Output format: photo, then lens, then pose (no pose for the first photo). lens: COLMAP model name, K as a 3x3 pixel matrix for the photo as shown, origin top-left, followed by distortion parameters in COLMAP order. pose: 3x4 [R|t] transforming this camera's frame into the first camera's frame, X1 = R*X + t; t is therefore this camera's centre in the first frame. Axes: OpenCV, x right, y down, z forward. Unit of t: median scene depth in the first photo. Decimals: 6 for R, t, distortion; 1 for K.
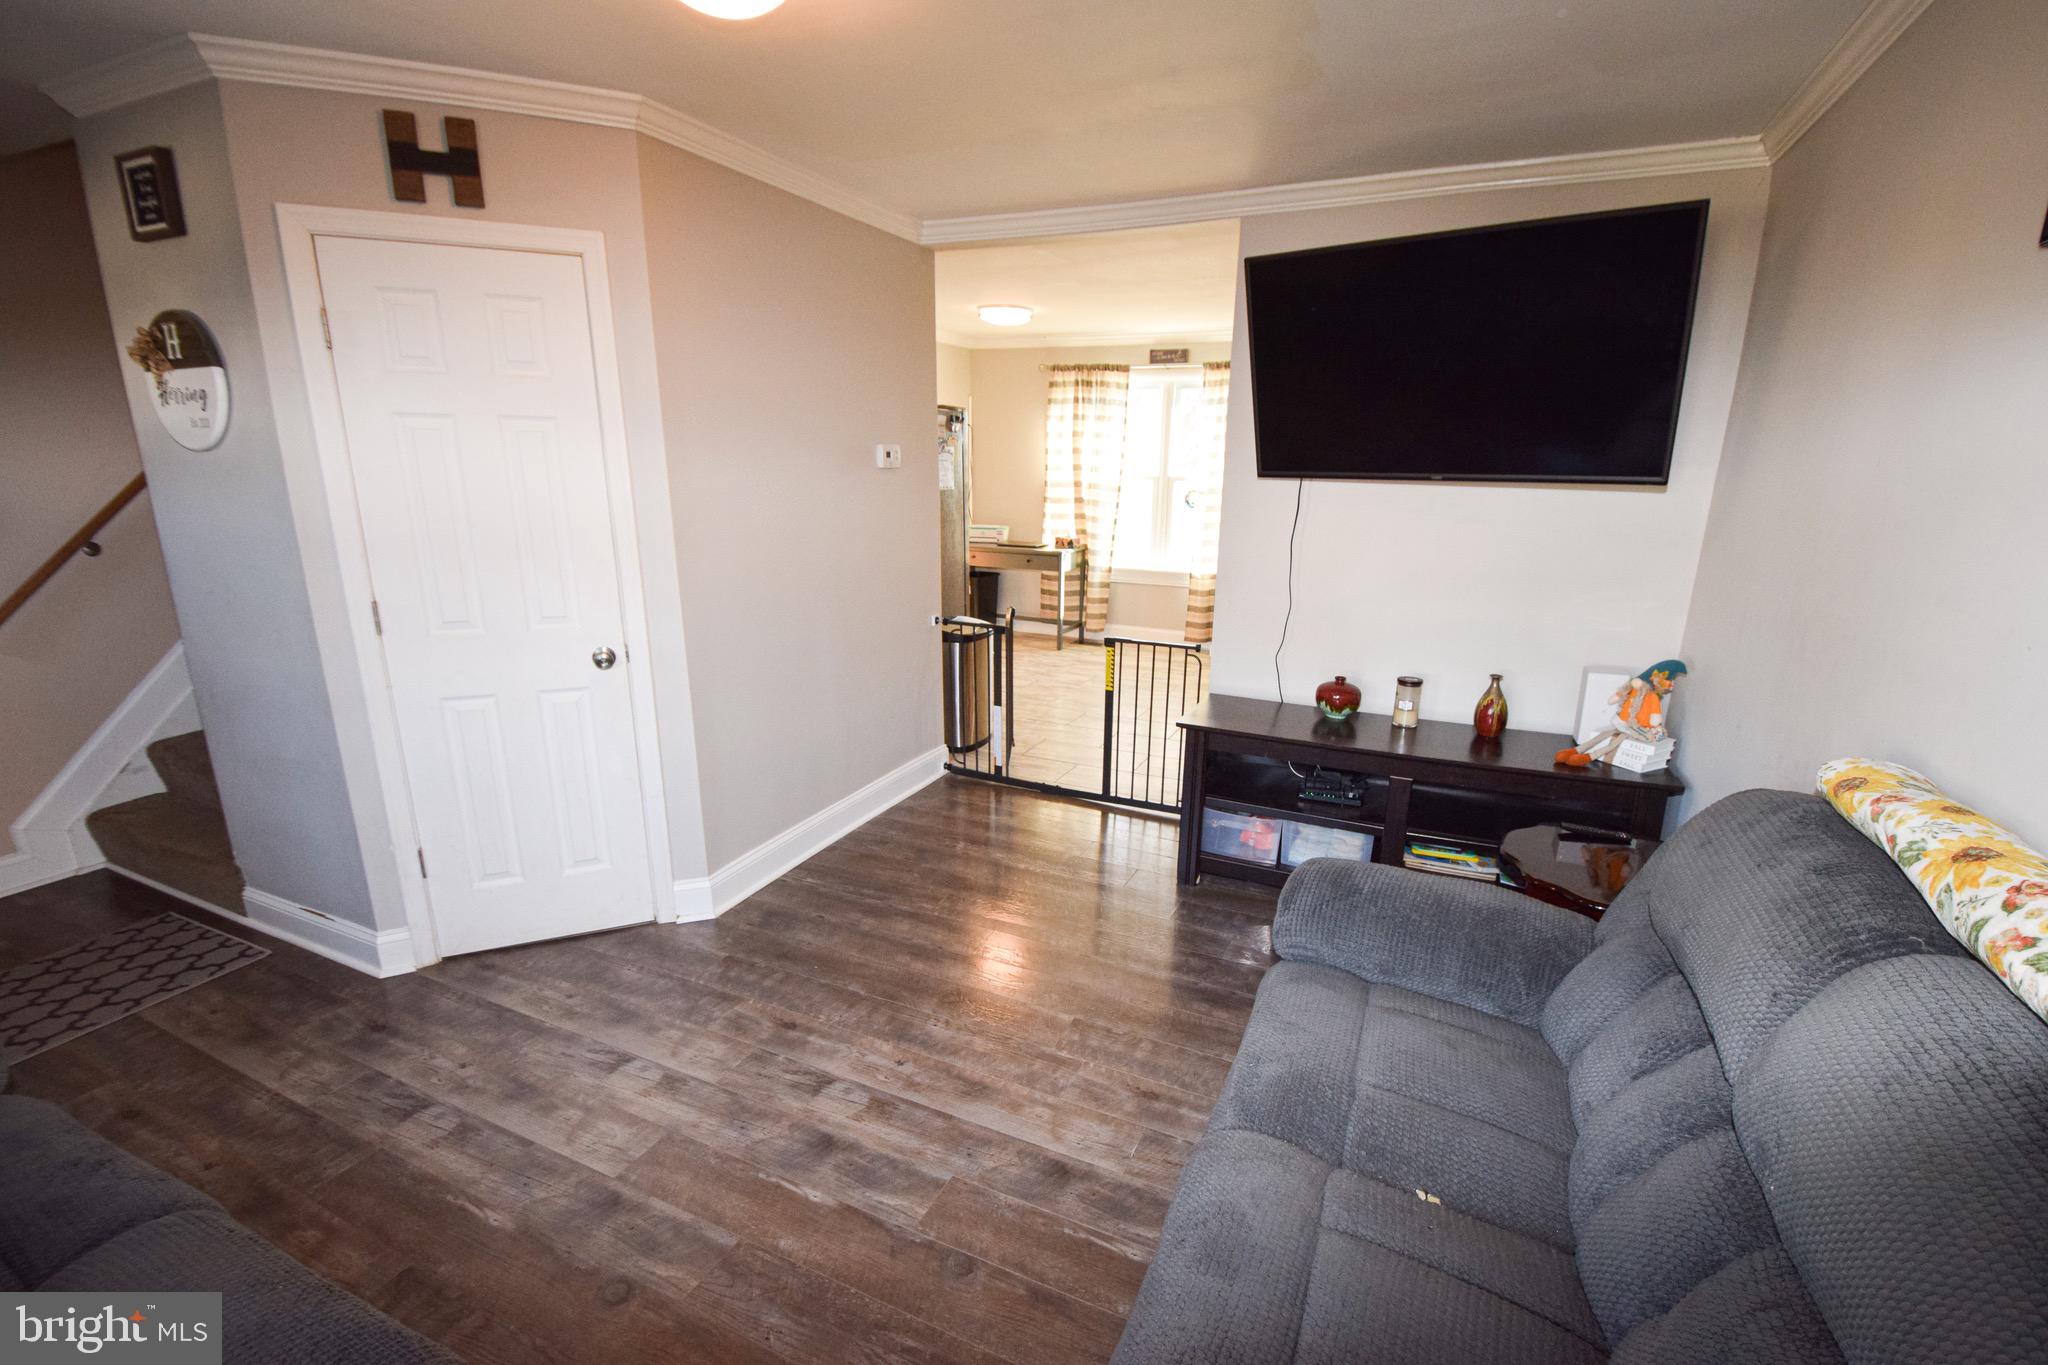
lens RADIAL K [[902.2, 0, 1047.0], [0, 902.2, 712.0], [0, 0, 1]] dist [0.016247, -0.018621]
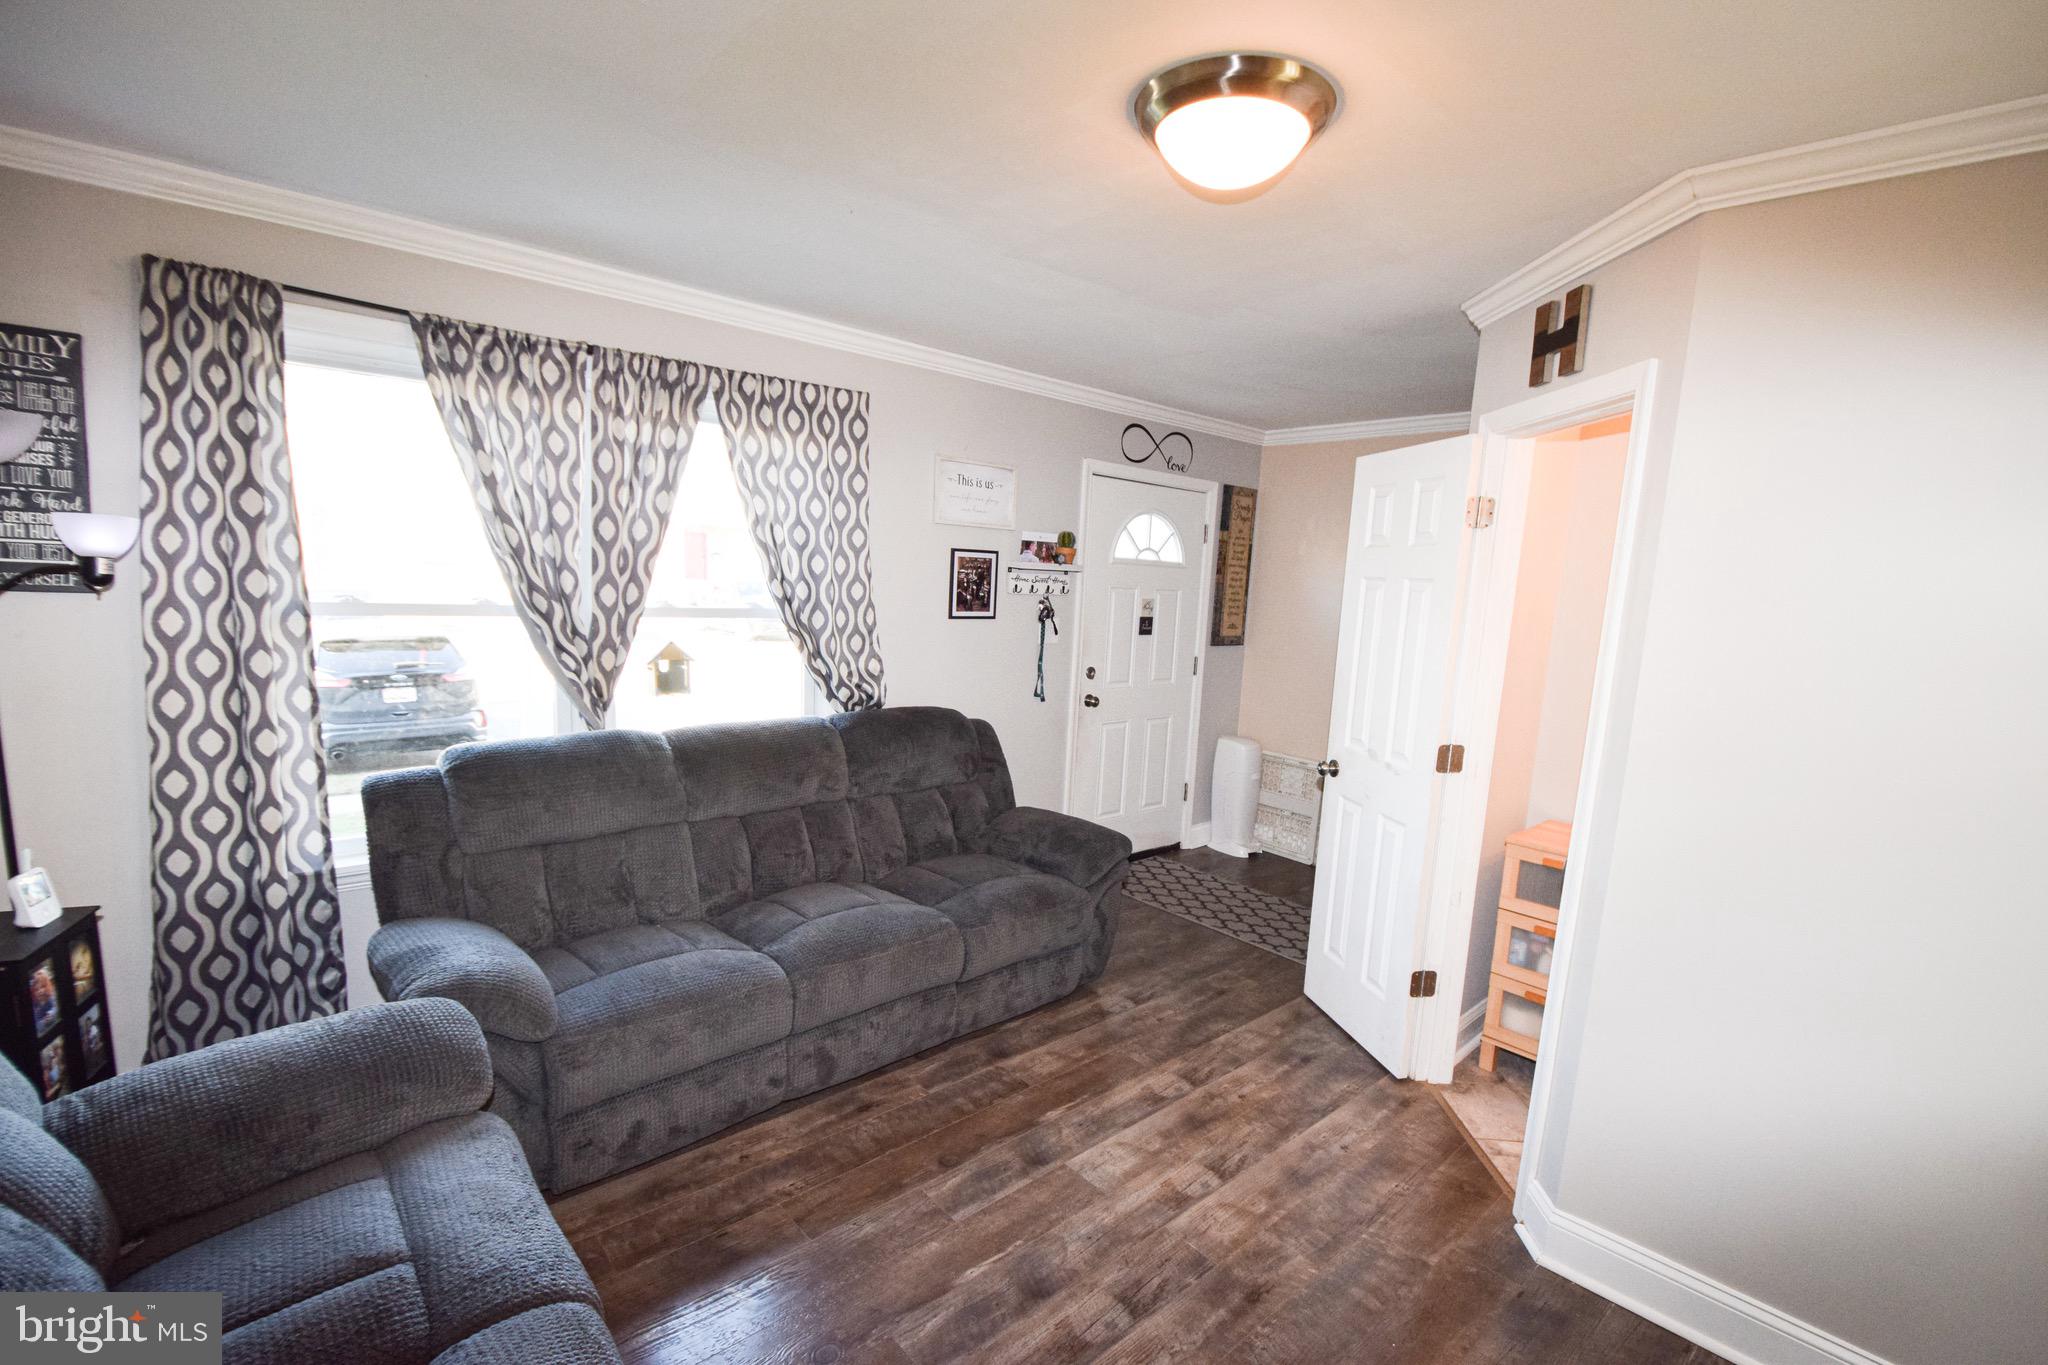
lens RADIAL K [[902.2, 0, 1047.0], [0, 902.2, 712.0], [0, 0, 1]] dist [0.016247, -0.018621]
pose [[-0.400917, 0.100438, -0.910592, 0.521183], [-0.299003, 0.925194, 0.233694, -0.297179], [0.865946, 0.365962, -0.340895, 1.023340]]
